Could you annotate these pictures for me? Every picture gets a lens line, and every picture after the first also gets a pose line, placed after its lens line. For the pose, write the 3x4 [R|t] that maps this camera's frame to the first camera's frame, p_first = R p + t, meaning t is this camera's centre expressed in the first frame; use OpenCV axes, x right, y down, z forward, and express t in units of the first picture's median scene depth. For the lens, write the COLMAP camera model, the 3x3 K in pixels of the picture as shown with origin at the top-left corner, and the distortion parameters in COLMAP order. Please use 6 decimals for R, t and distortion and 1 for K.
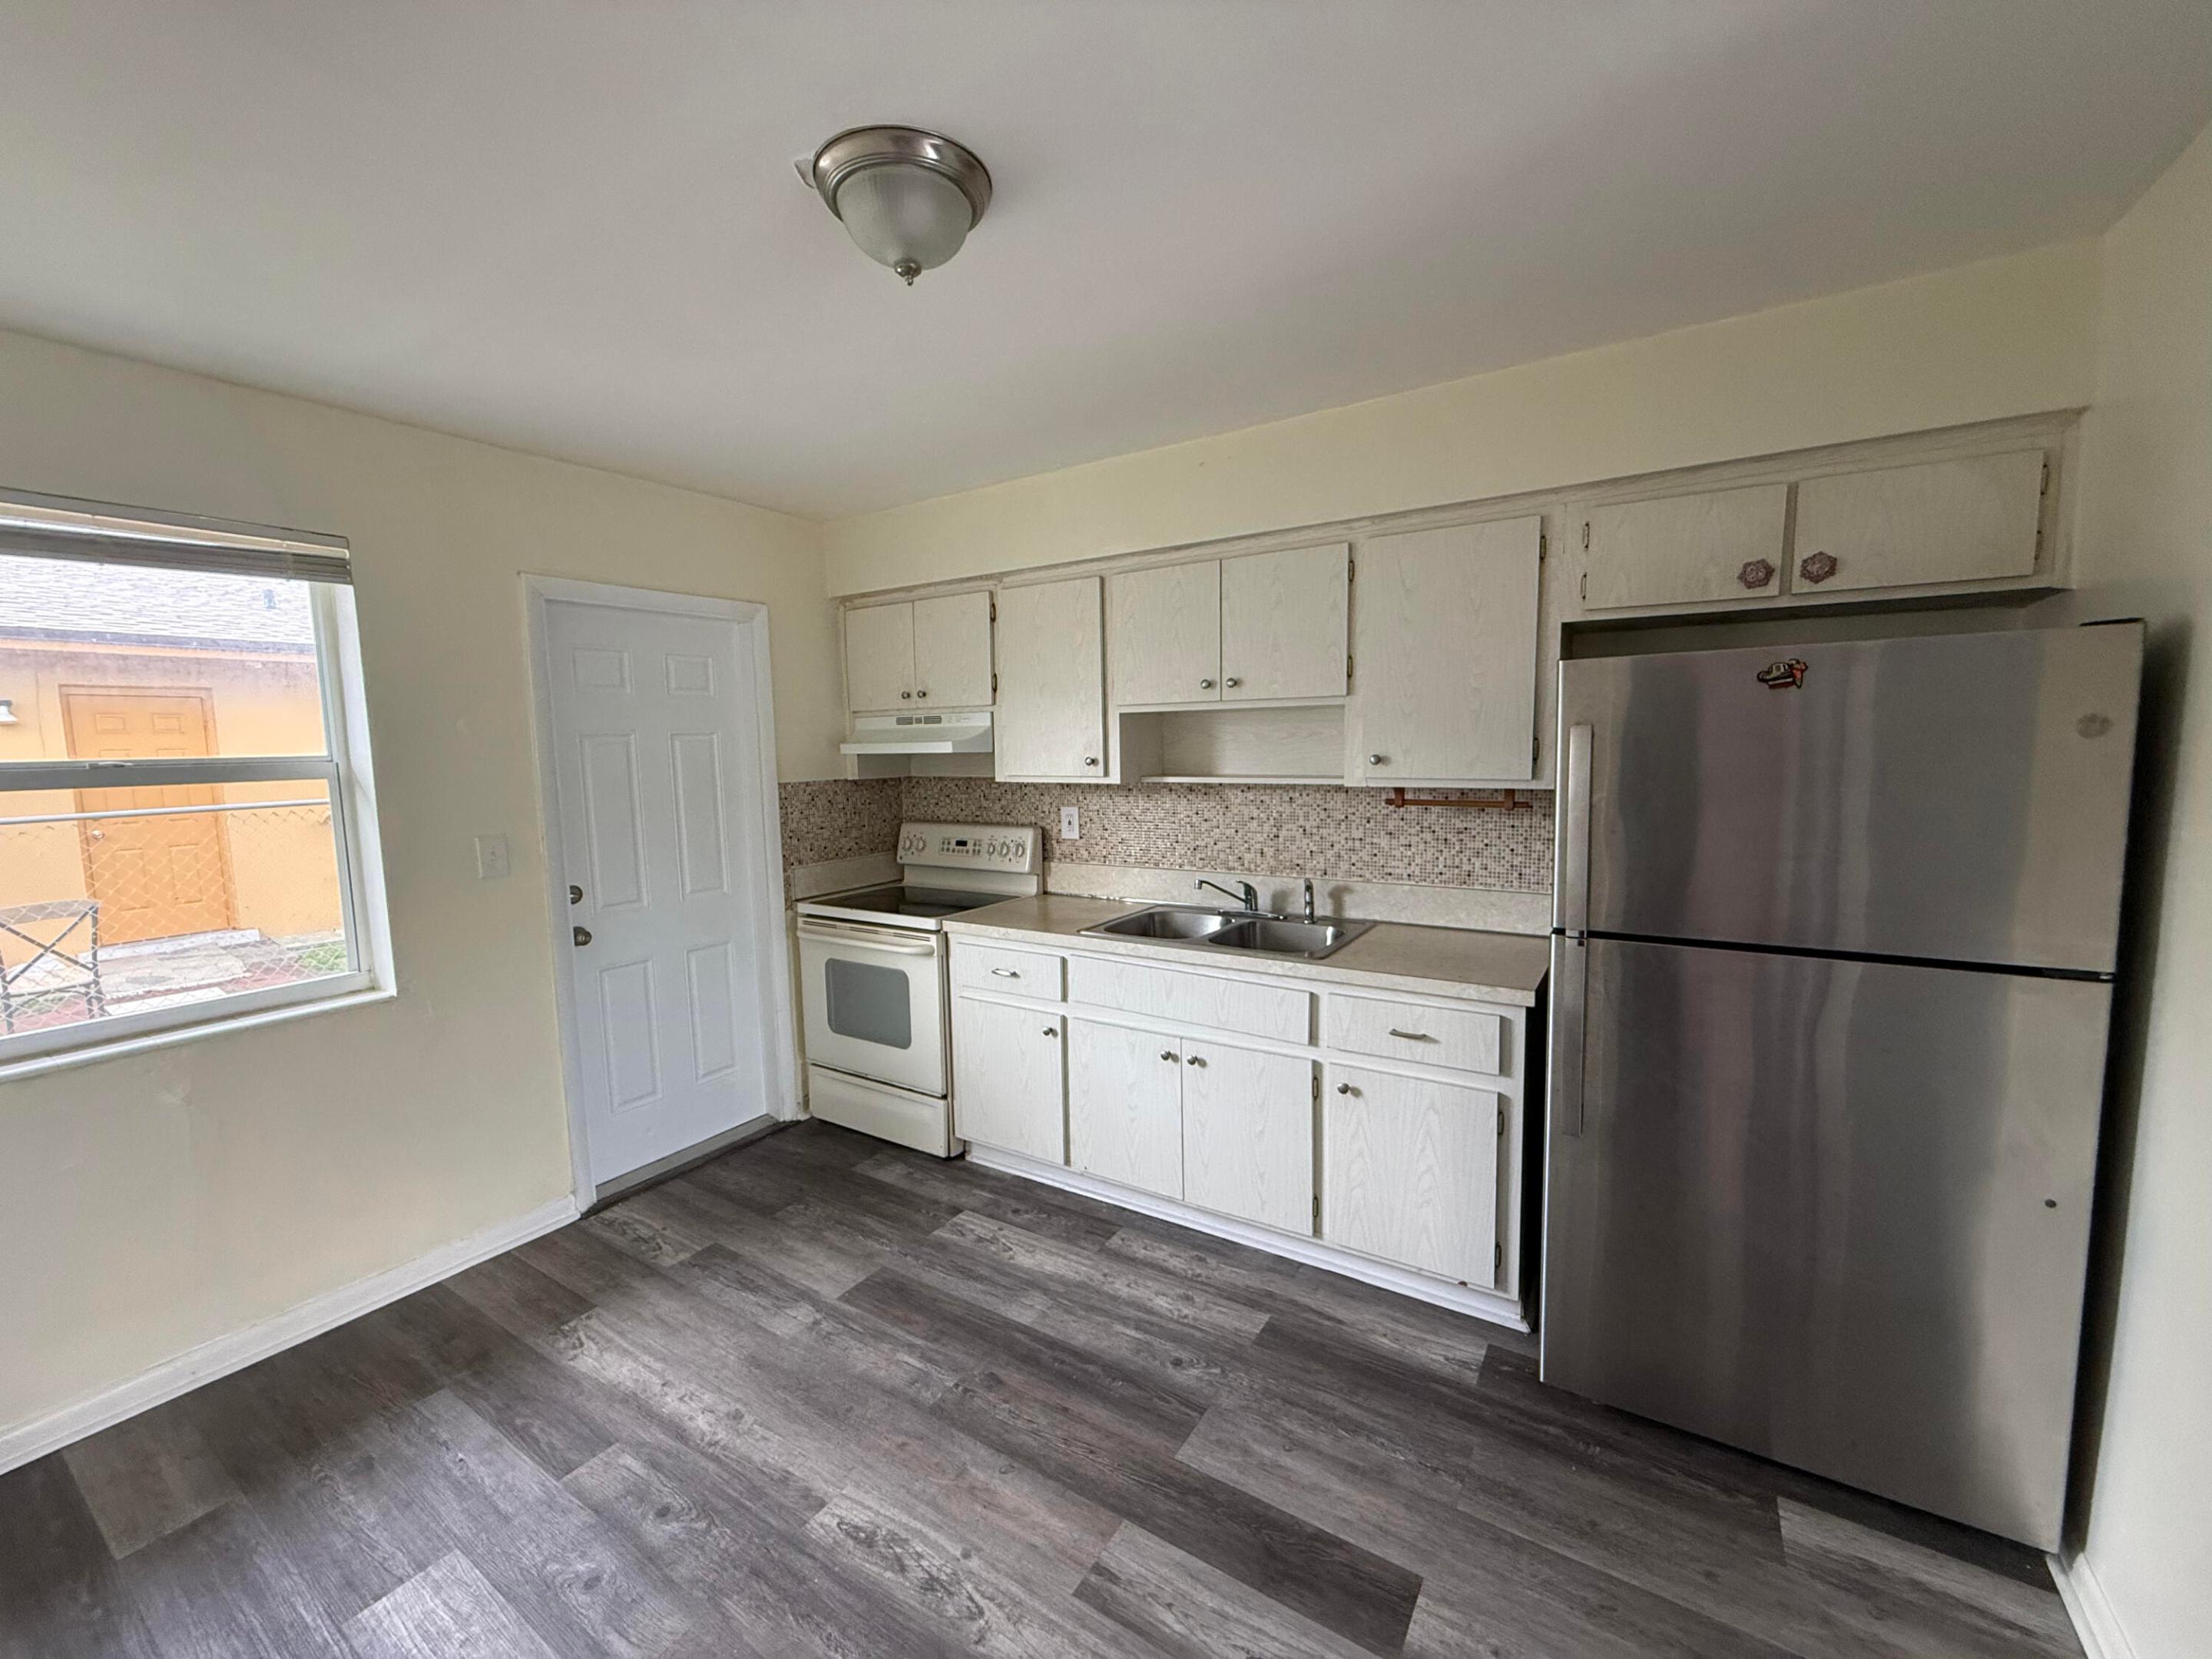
lens RADIAL K [[886.3, 0, 1106.0], [0, 886.3, 829.5], [0, 0, 1]] dist [0.001199, -0.000217]
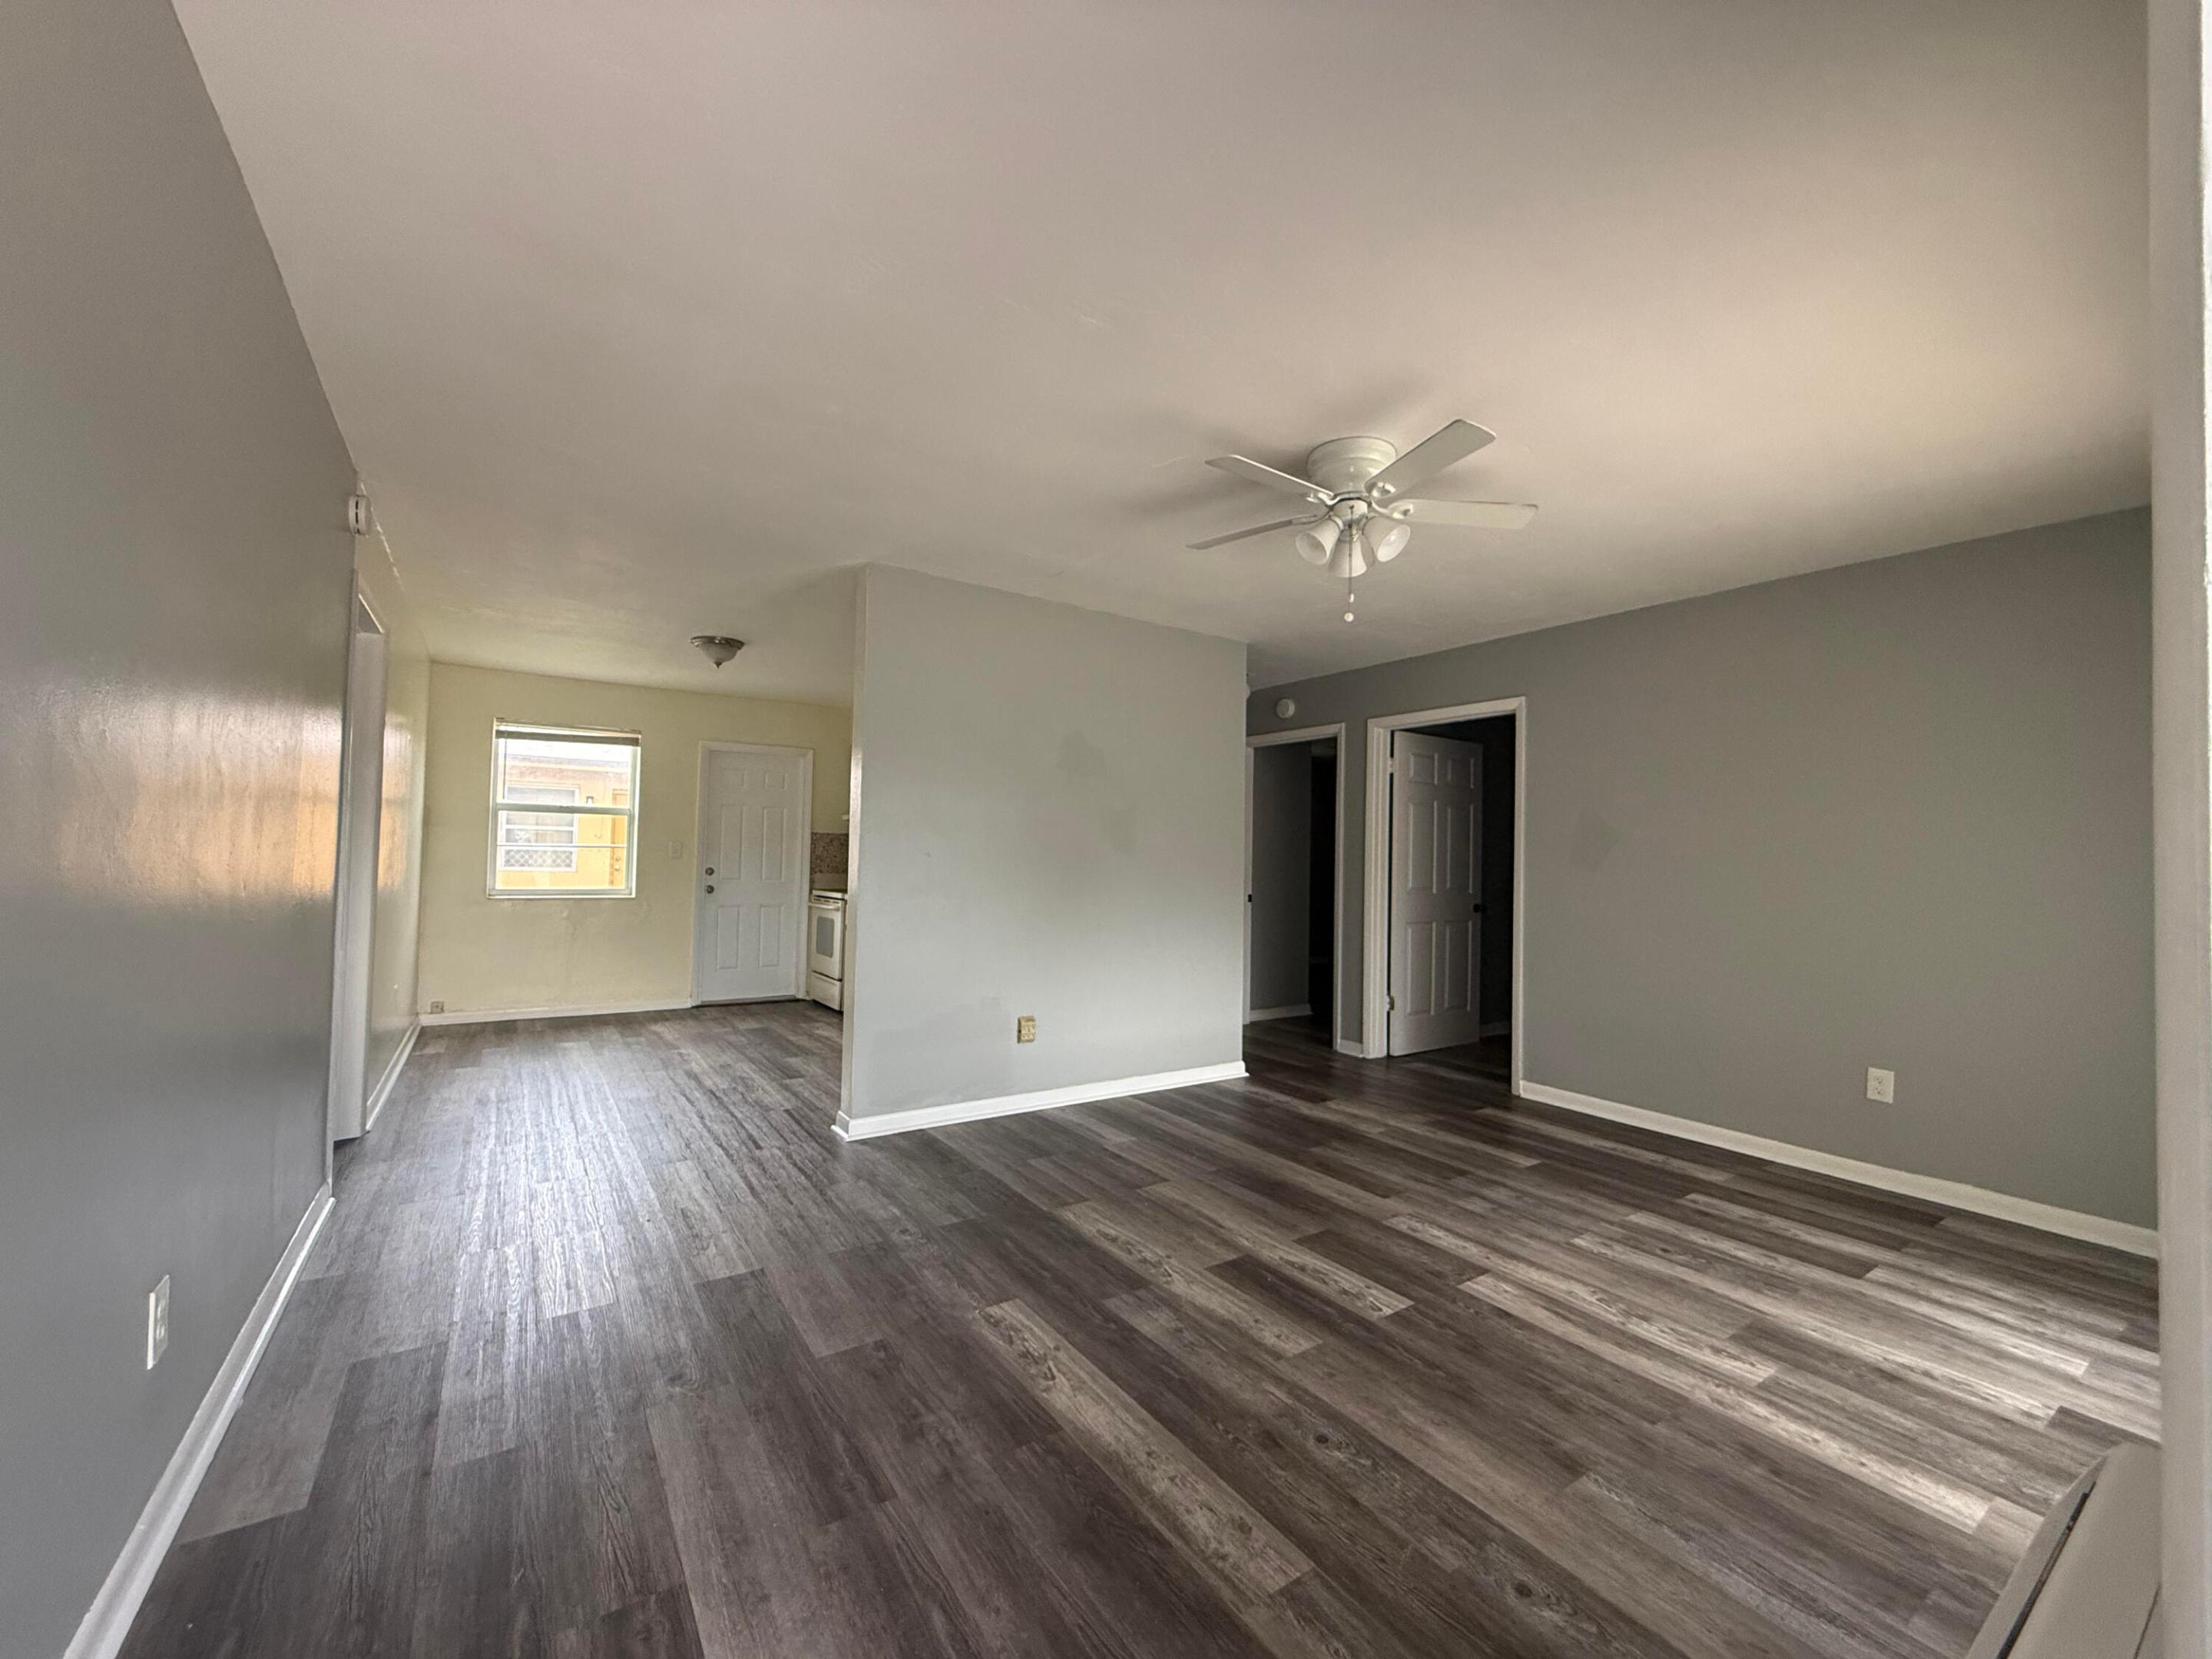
lens RADIAL K [[886.3, 0, 1106.0], [0, 886.3, 829.5], [0, 0, 1]] dist [0.001199, -0.000217]
pose [[0.919556, 0.024358, -0.392204, 1.381682], [-0.076906, 0.989931, -0.118834, 0.172886], [0.385361, 0.139437, 0.912170, -0.816664]]
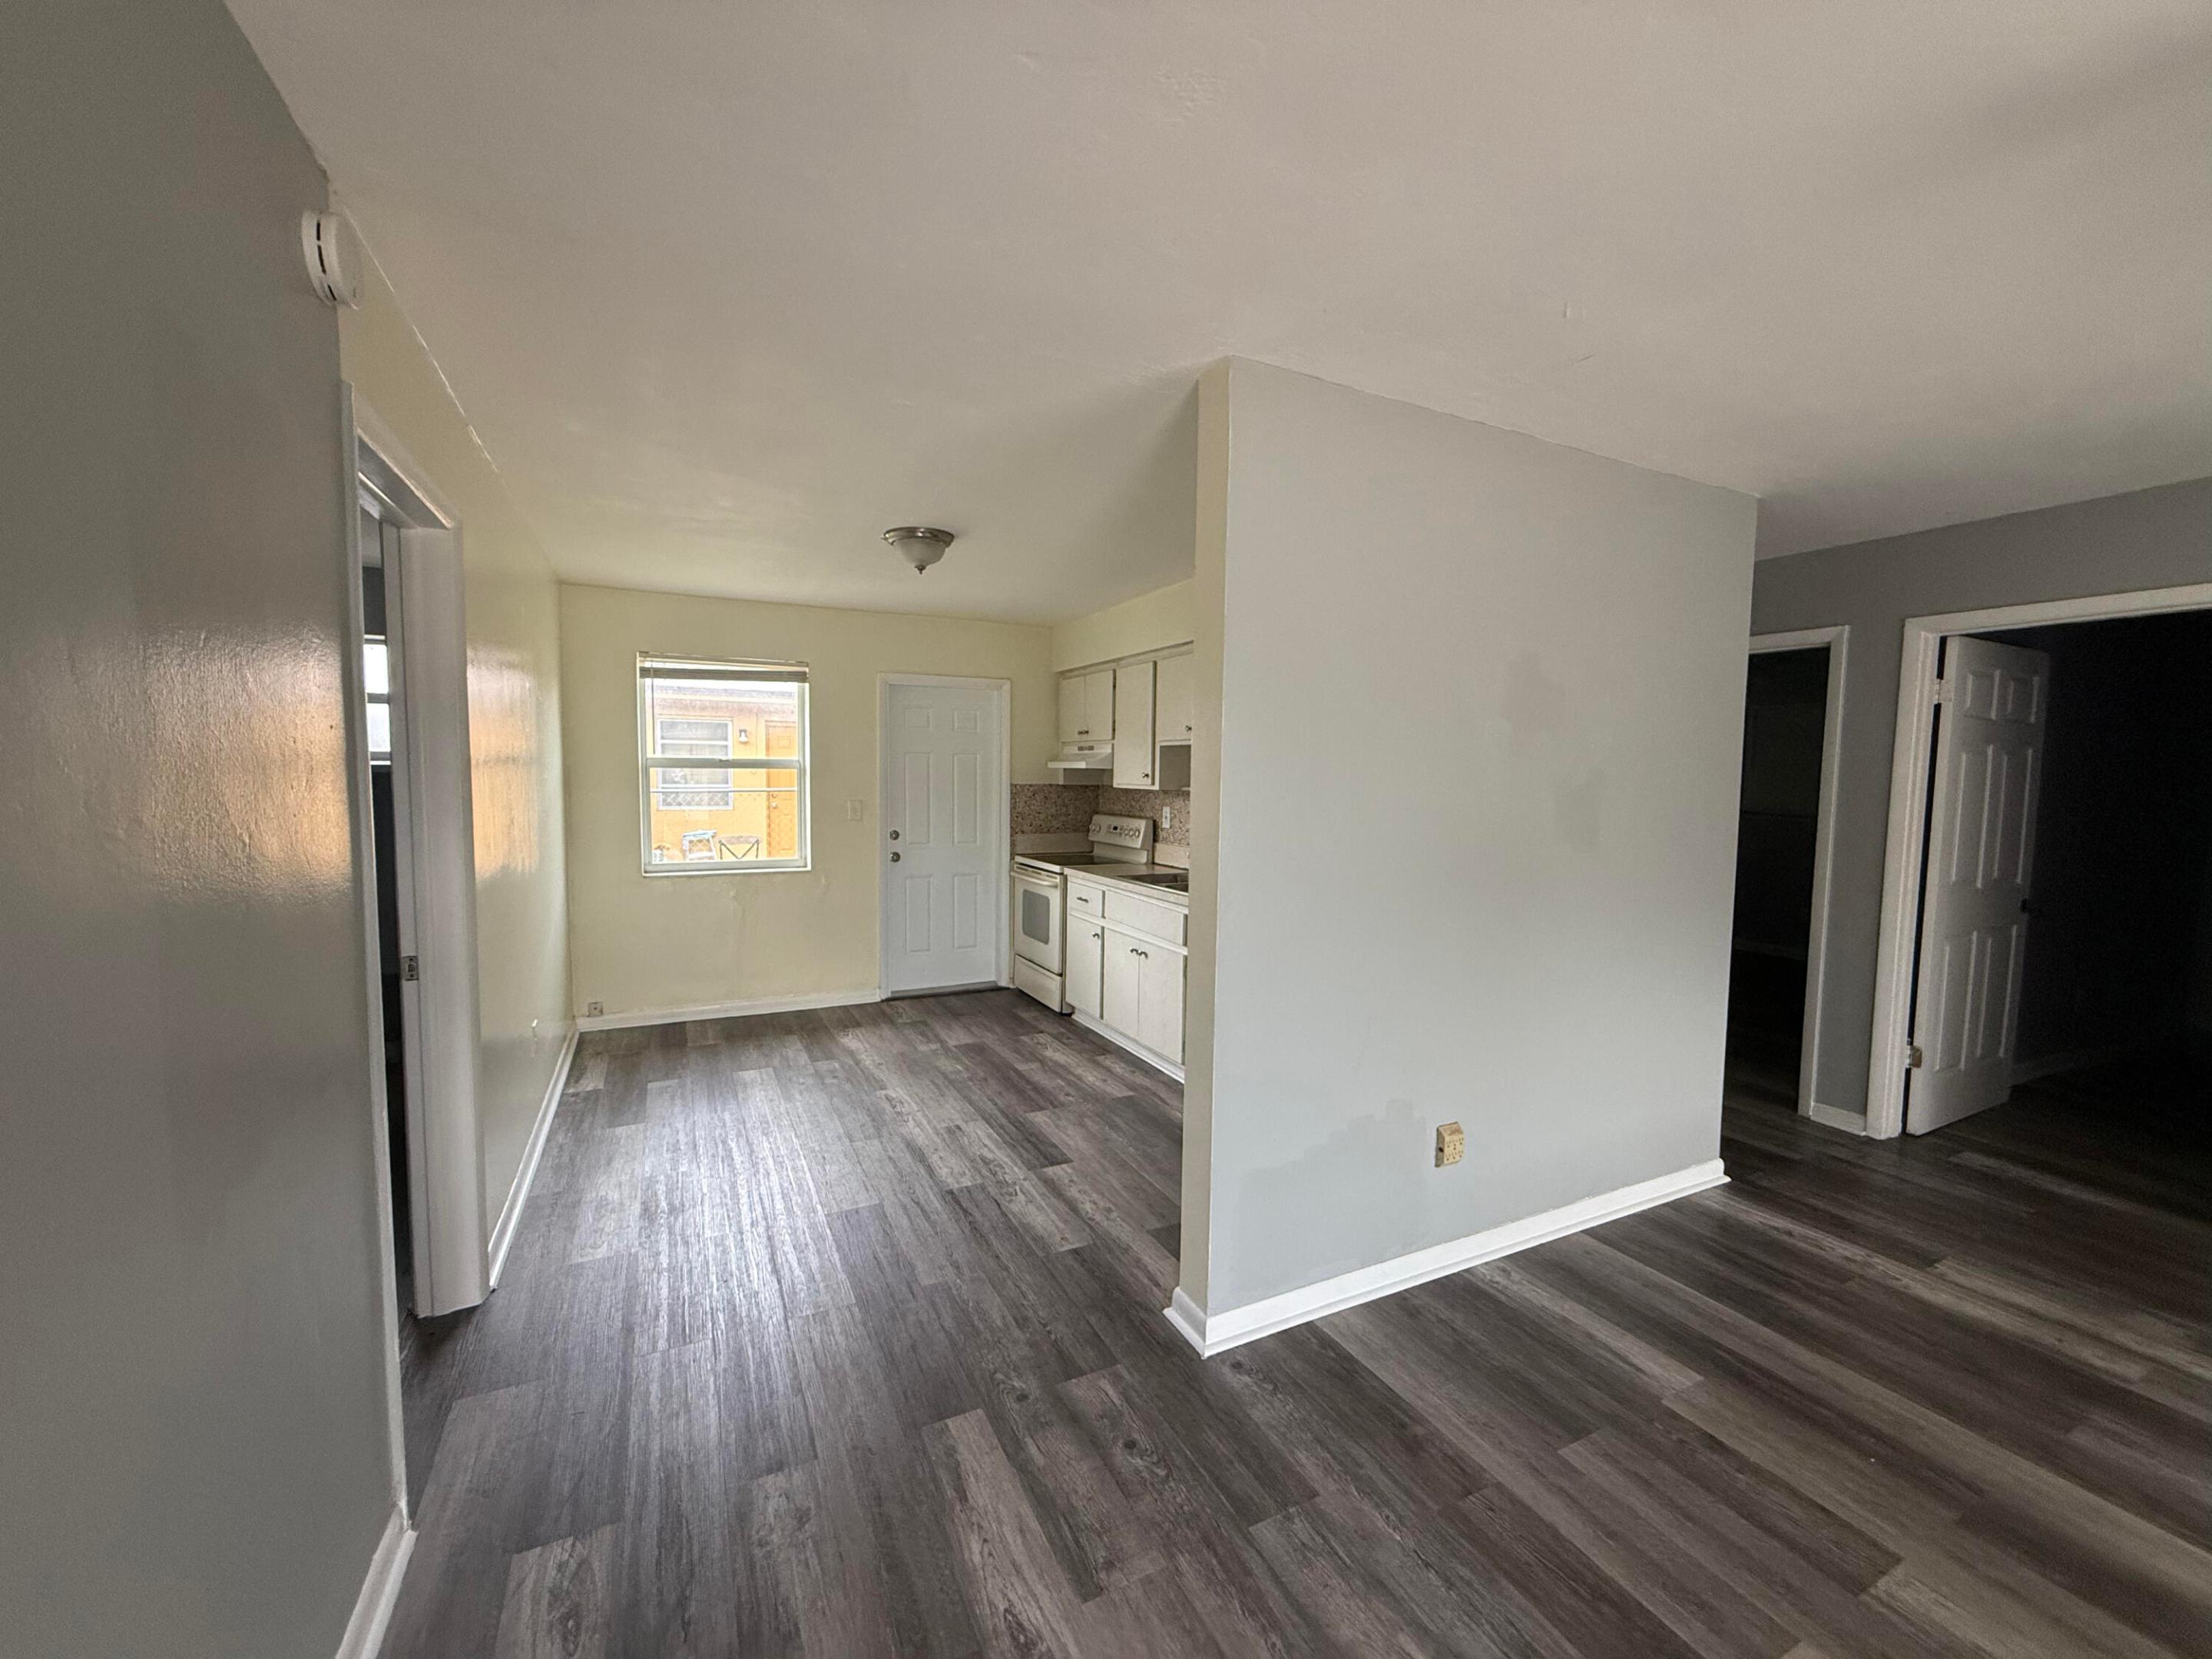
lens RADIAL K [[886.3, 0, 1106.0], [0, 886.3, 829.5], [0, 0, 1]] dist [0.001199, -0.000217]
pose [[0.859242, 0.063209, -0.507650, 0.819503], [-0.079530, 0.996777, -0.010499, 0.047661], [0.505350, 0.049395, 0.861499, -0.453744]]
